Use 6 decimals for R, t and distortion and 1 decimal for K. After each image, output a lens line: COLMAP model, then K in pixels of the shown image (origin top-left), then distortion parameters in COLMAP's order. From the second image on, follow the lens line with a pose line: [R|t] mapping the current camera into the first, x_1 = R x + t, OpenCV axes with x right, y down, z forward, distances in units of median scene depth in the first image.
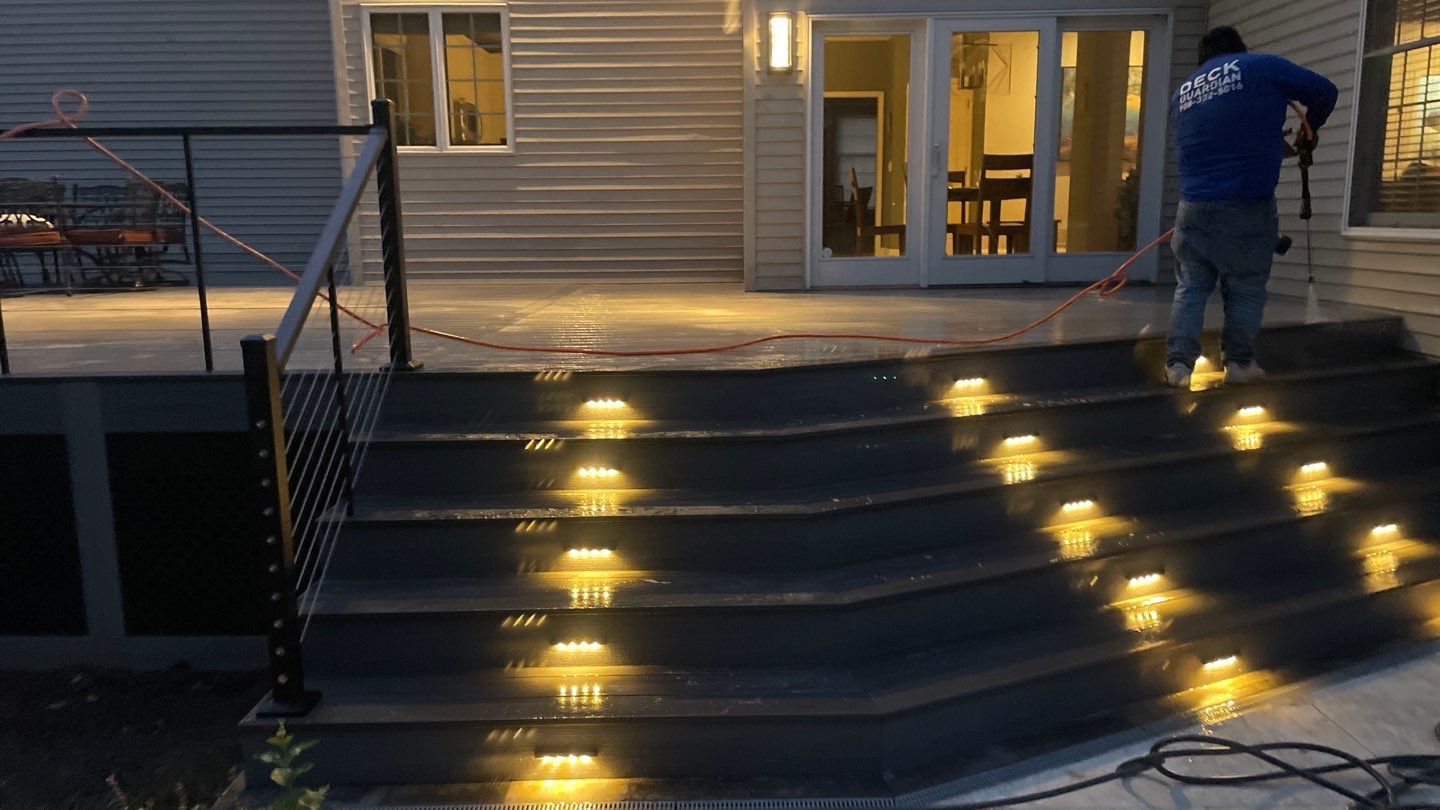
lens RADIAL K [[1098.2, 0, 739.7], [0, 1098.2, 412.9], [0, 0, 1]] dist [0.097931, -0.132805]
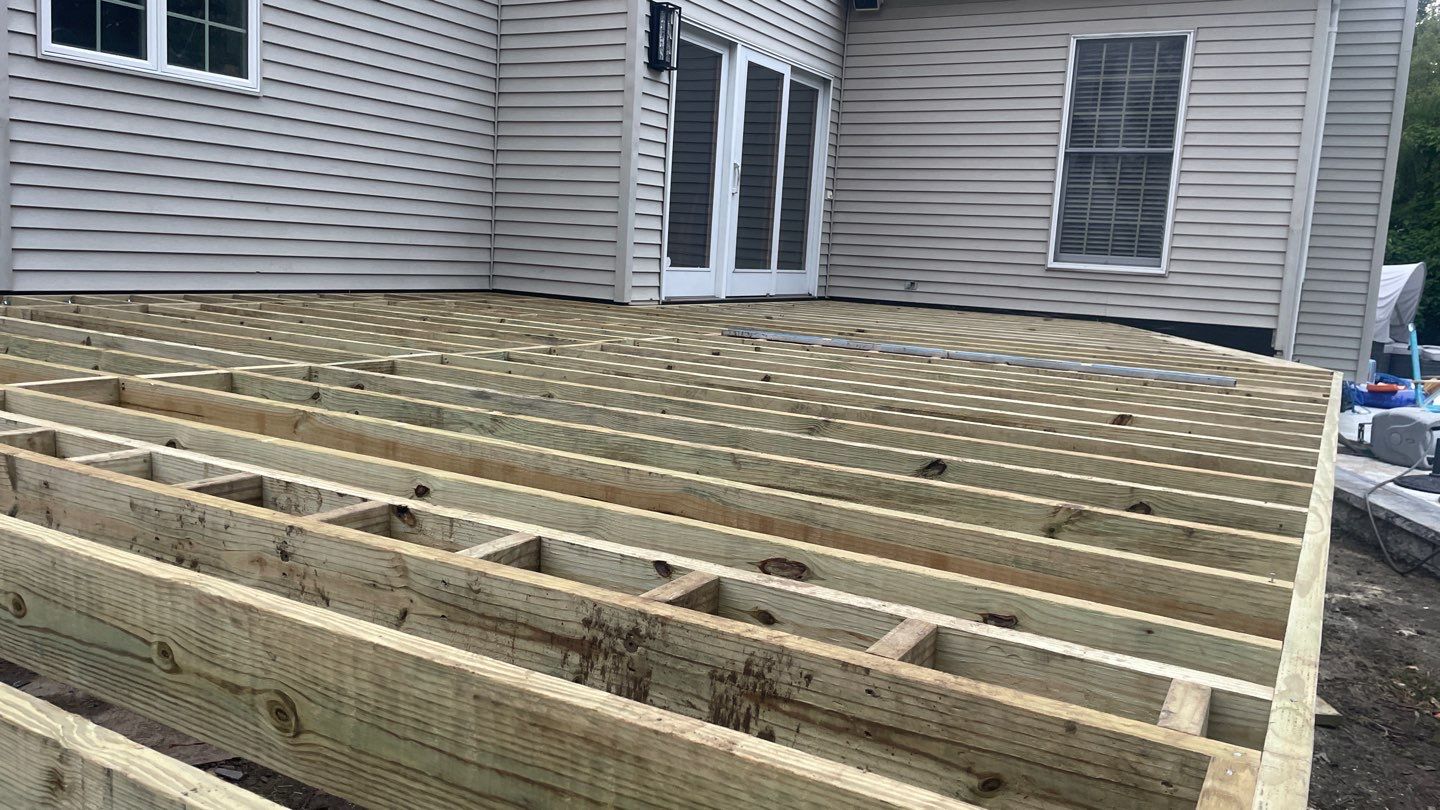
lens RADIAL K [[1086.8, 0, 732.2], [0, 1086.8, 391.4], [0, 0, 1]] dist [0.089827, -0.122680]
pose [[0.500451, -0.068504, 0.863051, -1.333172], [0.085882, 0.995876, 0.029248, -0.105266], [-0.861495, 0.059483, 0.504270, 0.897275]]
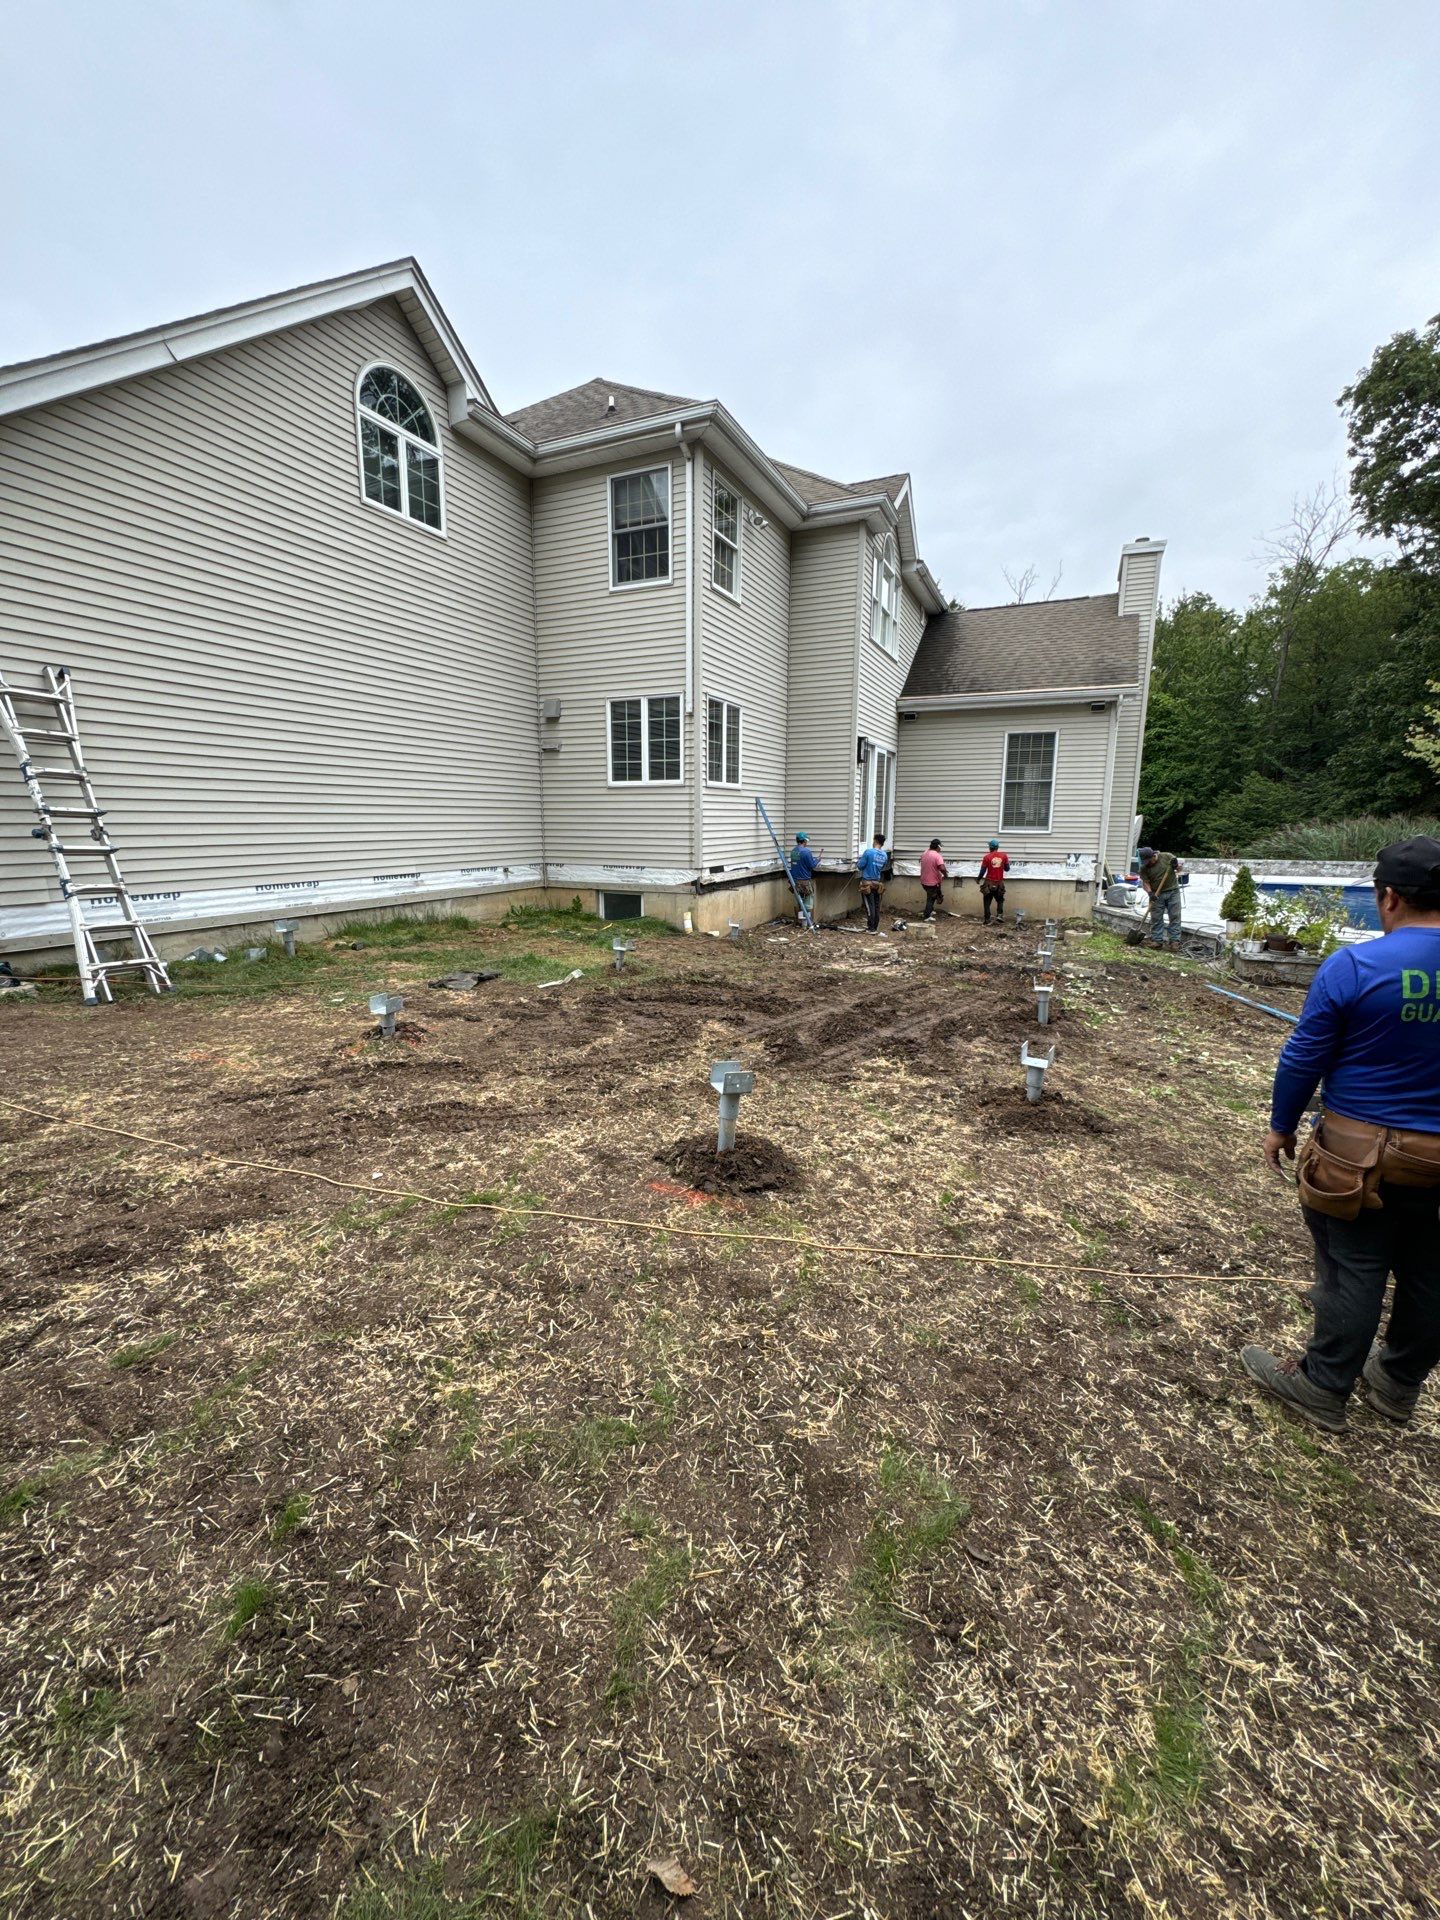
lens RADIAL K [[765.1, 0, 720.0], [0, 765.1, 960.0], [0, 0, 1]] dist [0.000856, -0.006321]
pose [[0.429924, -0.149855, 0.890342, -2.779957], [0.150479, 0.984230, 0.092995, -0.173309], [-0.890237, 0.093997, 0.445694, 1.062191]]
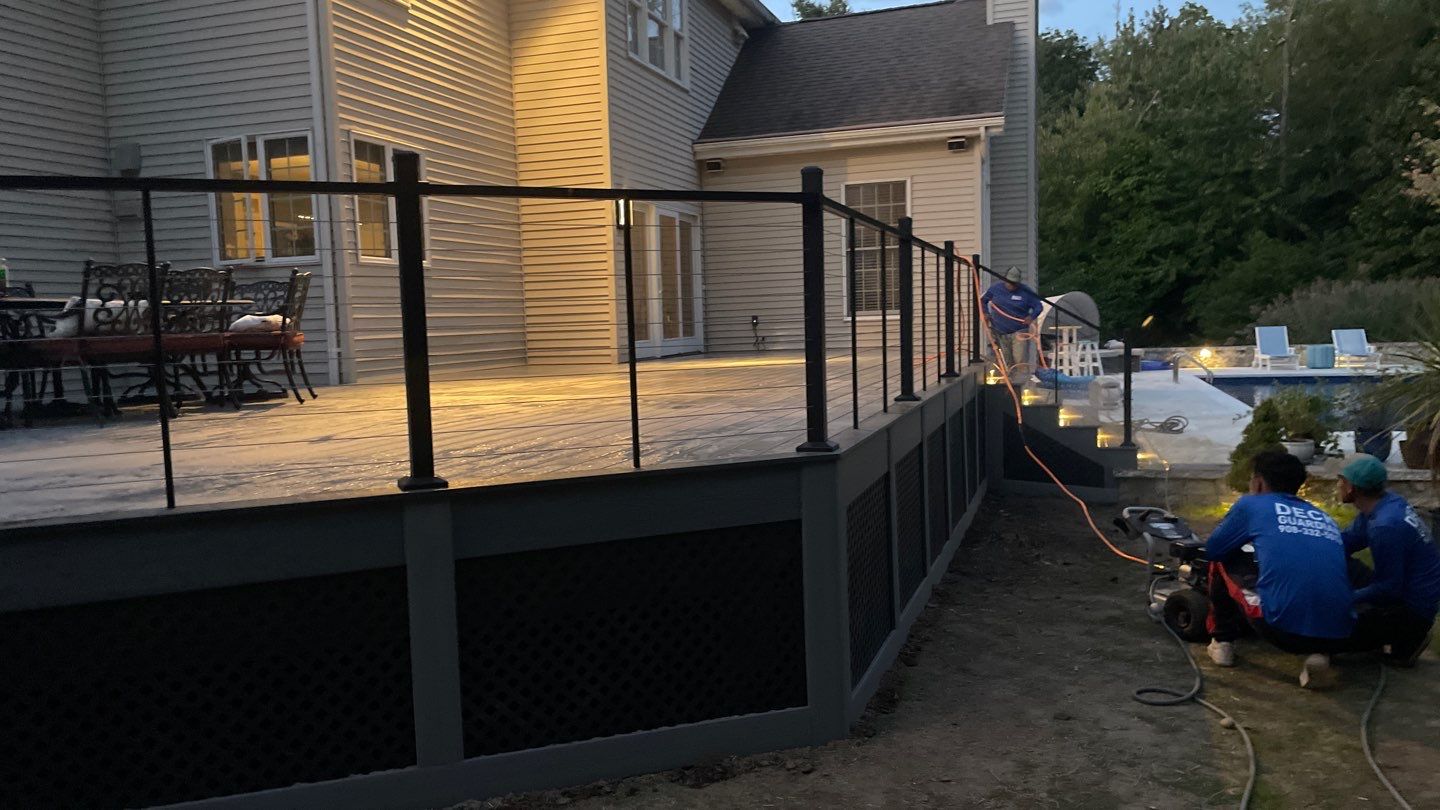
lens RADIAL K [[1085.5, 0, 705.5], [0, 1085.5, 418.2], [0, 0, 1]] dist [0.088235, -0.115255]
pose [[0.334616, -0.081948, 0.938785, -2.567596], [0.193925, 0.980878, 0.016501, -0.069601], [-0.922185, 0.176532, 0.344109, 0.702826]]
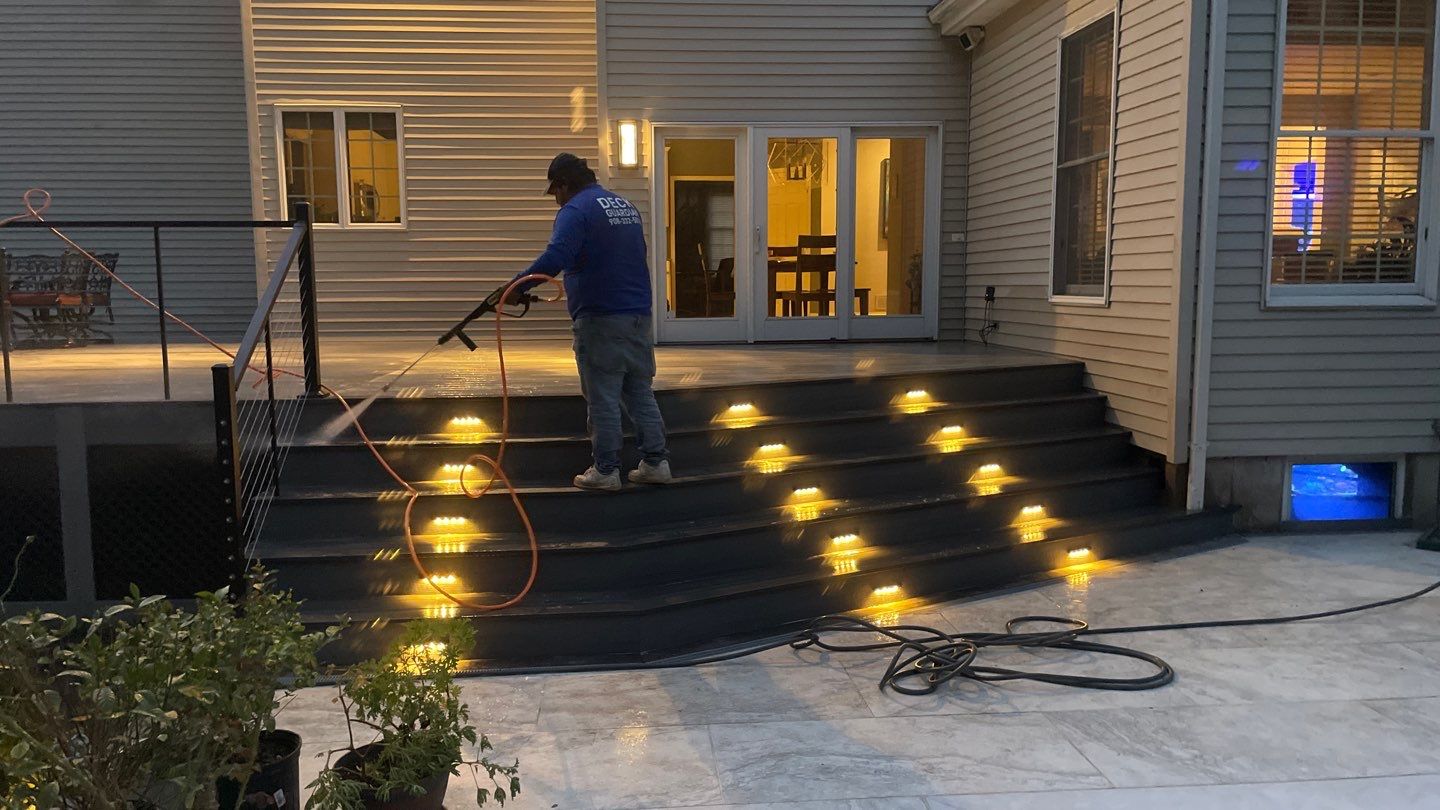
lens RADIAL K [[1083.4, 0, 711.3], [0, 1083.4, 407.1], [0, 0, 1]] dist [0.097087, -0.127196]
pose [[0.997785, -0.004659, 0.066361, 0.082991], [0.008716, 0.998101, -0.060973, 0.053720], [-0.065950, 0.061416, 0.995931, -0.333059]]
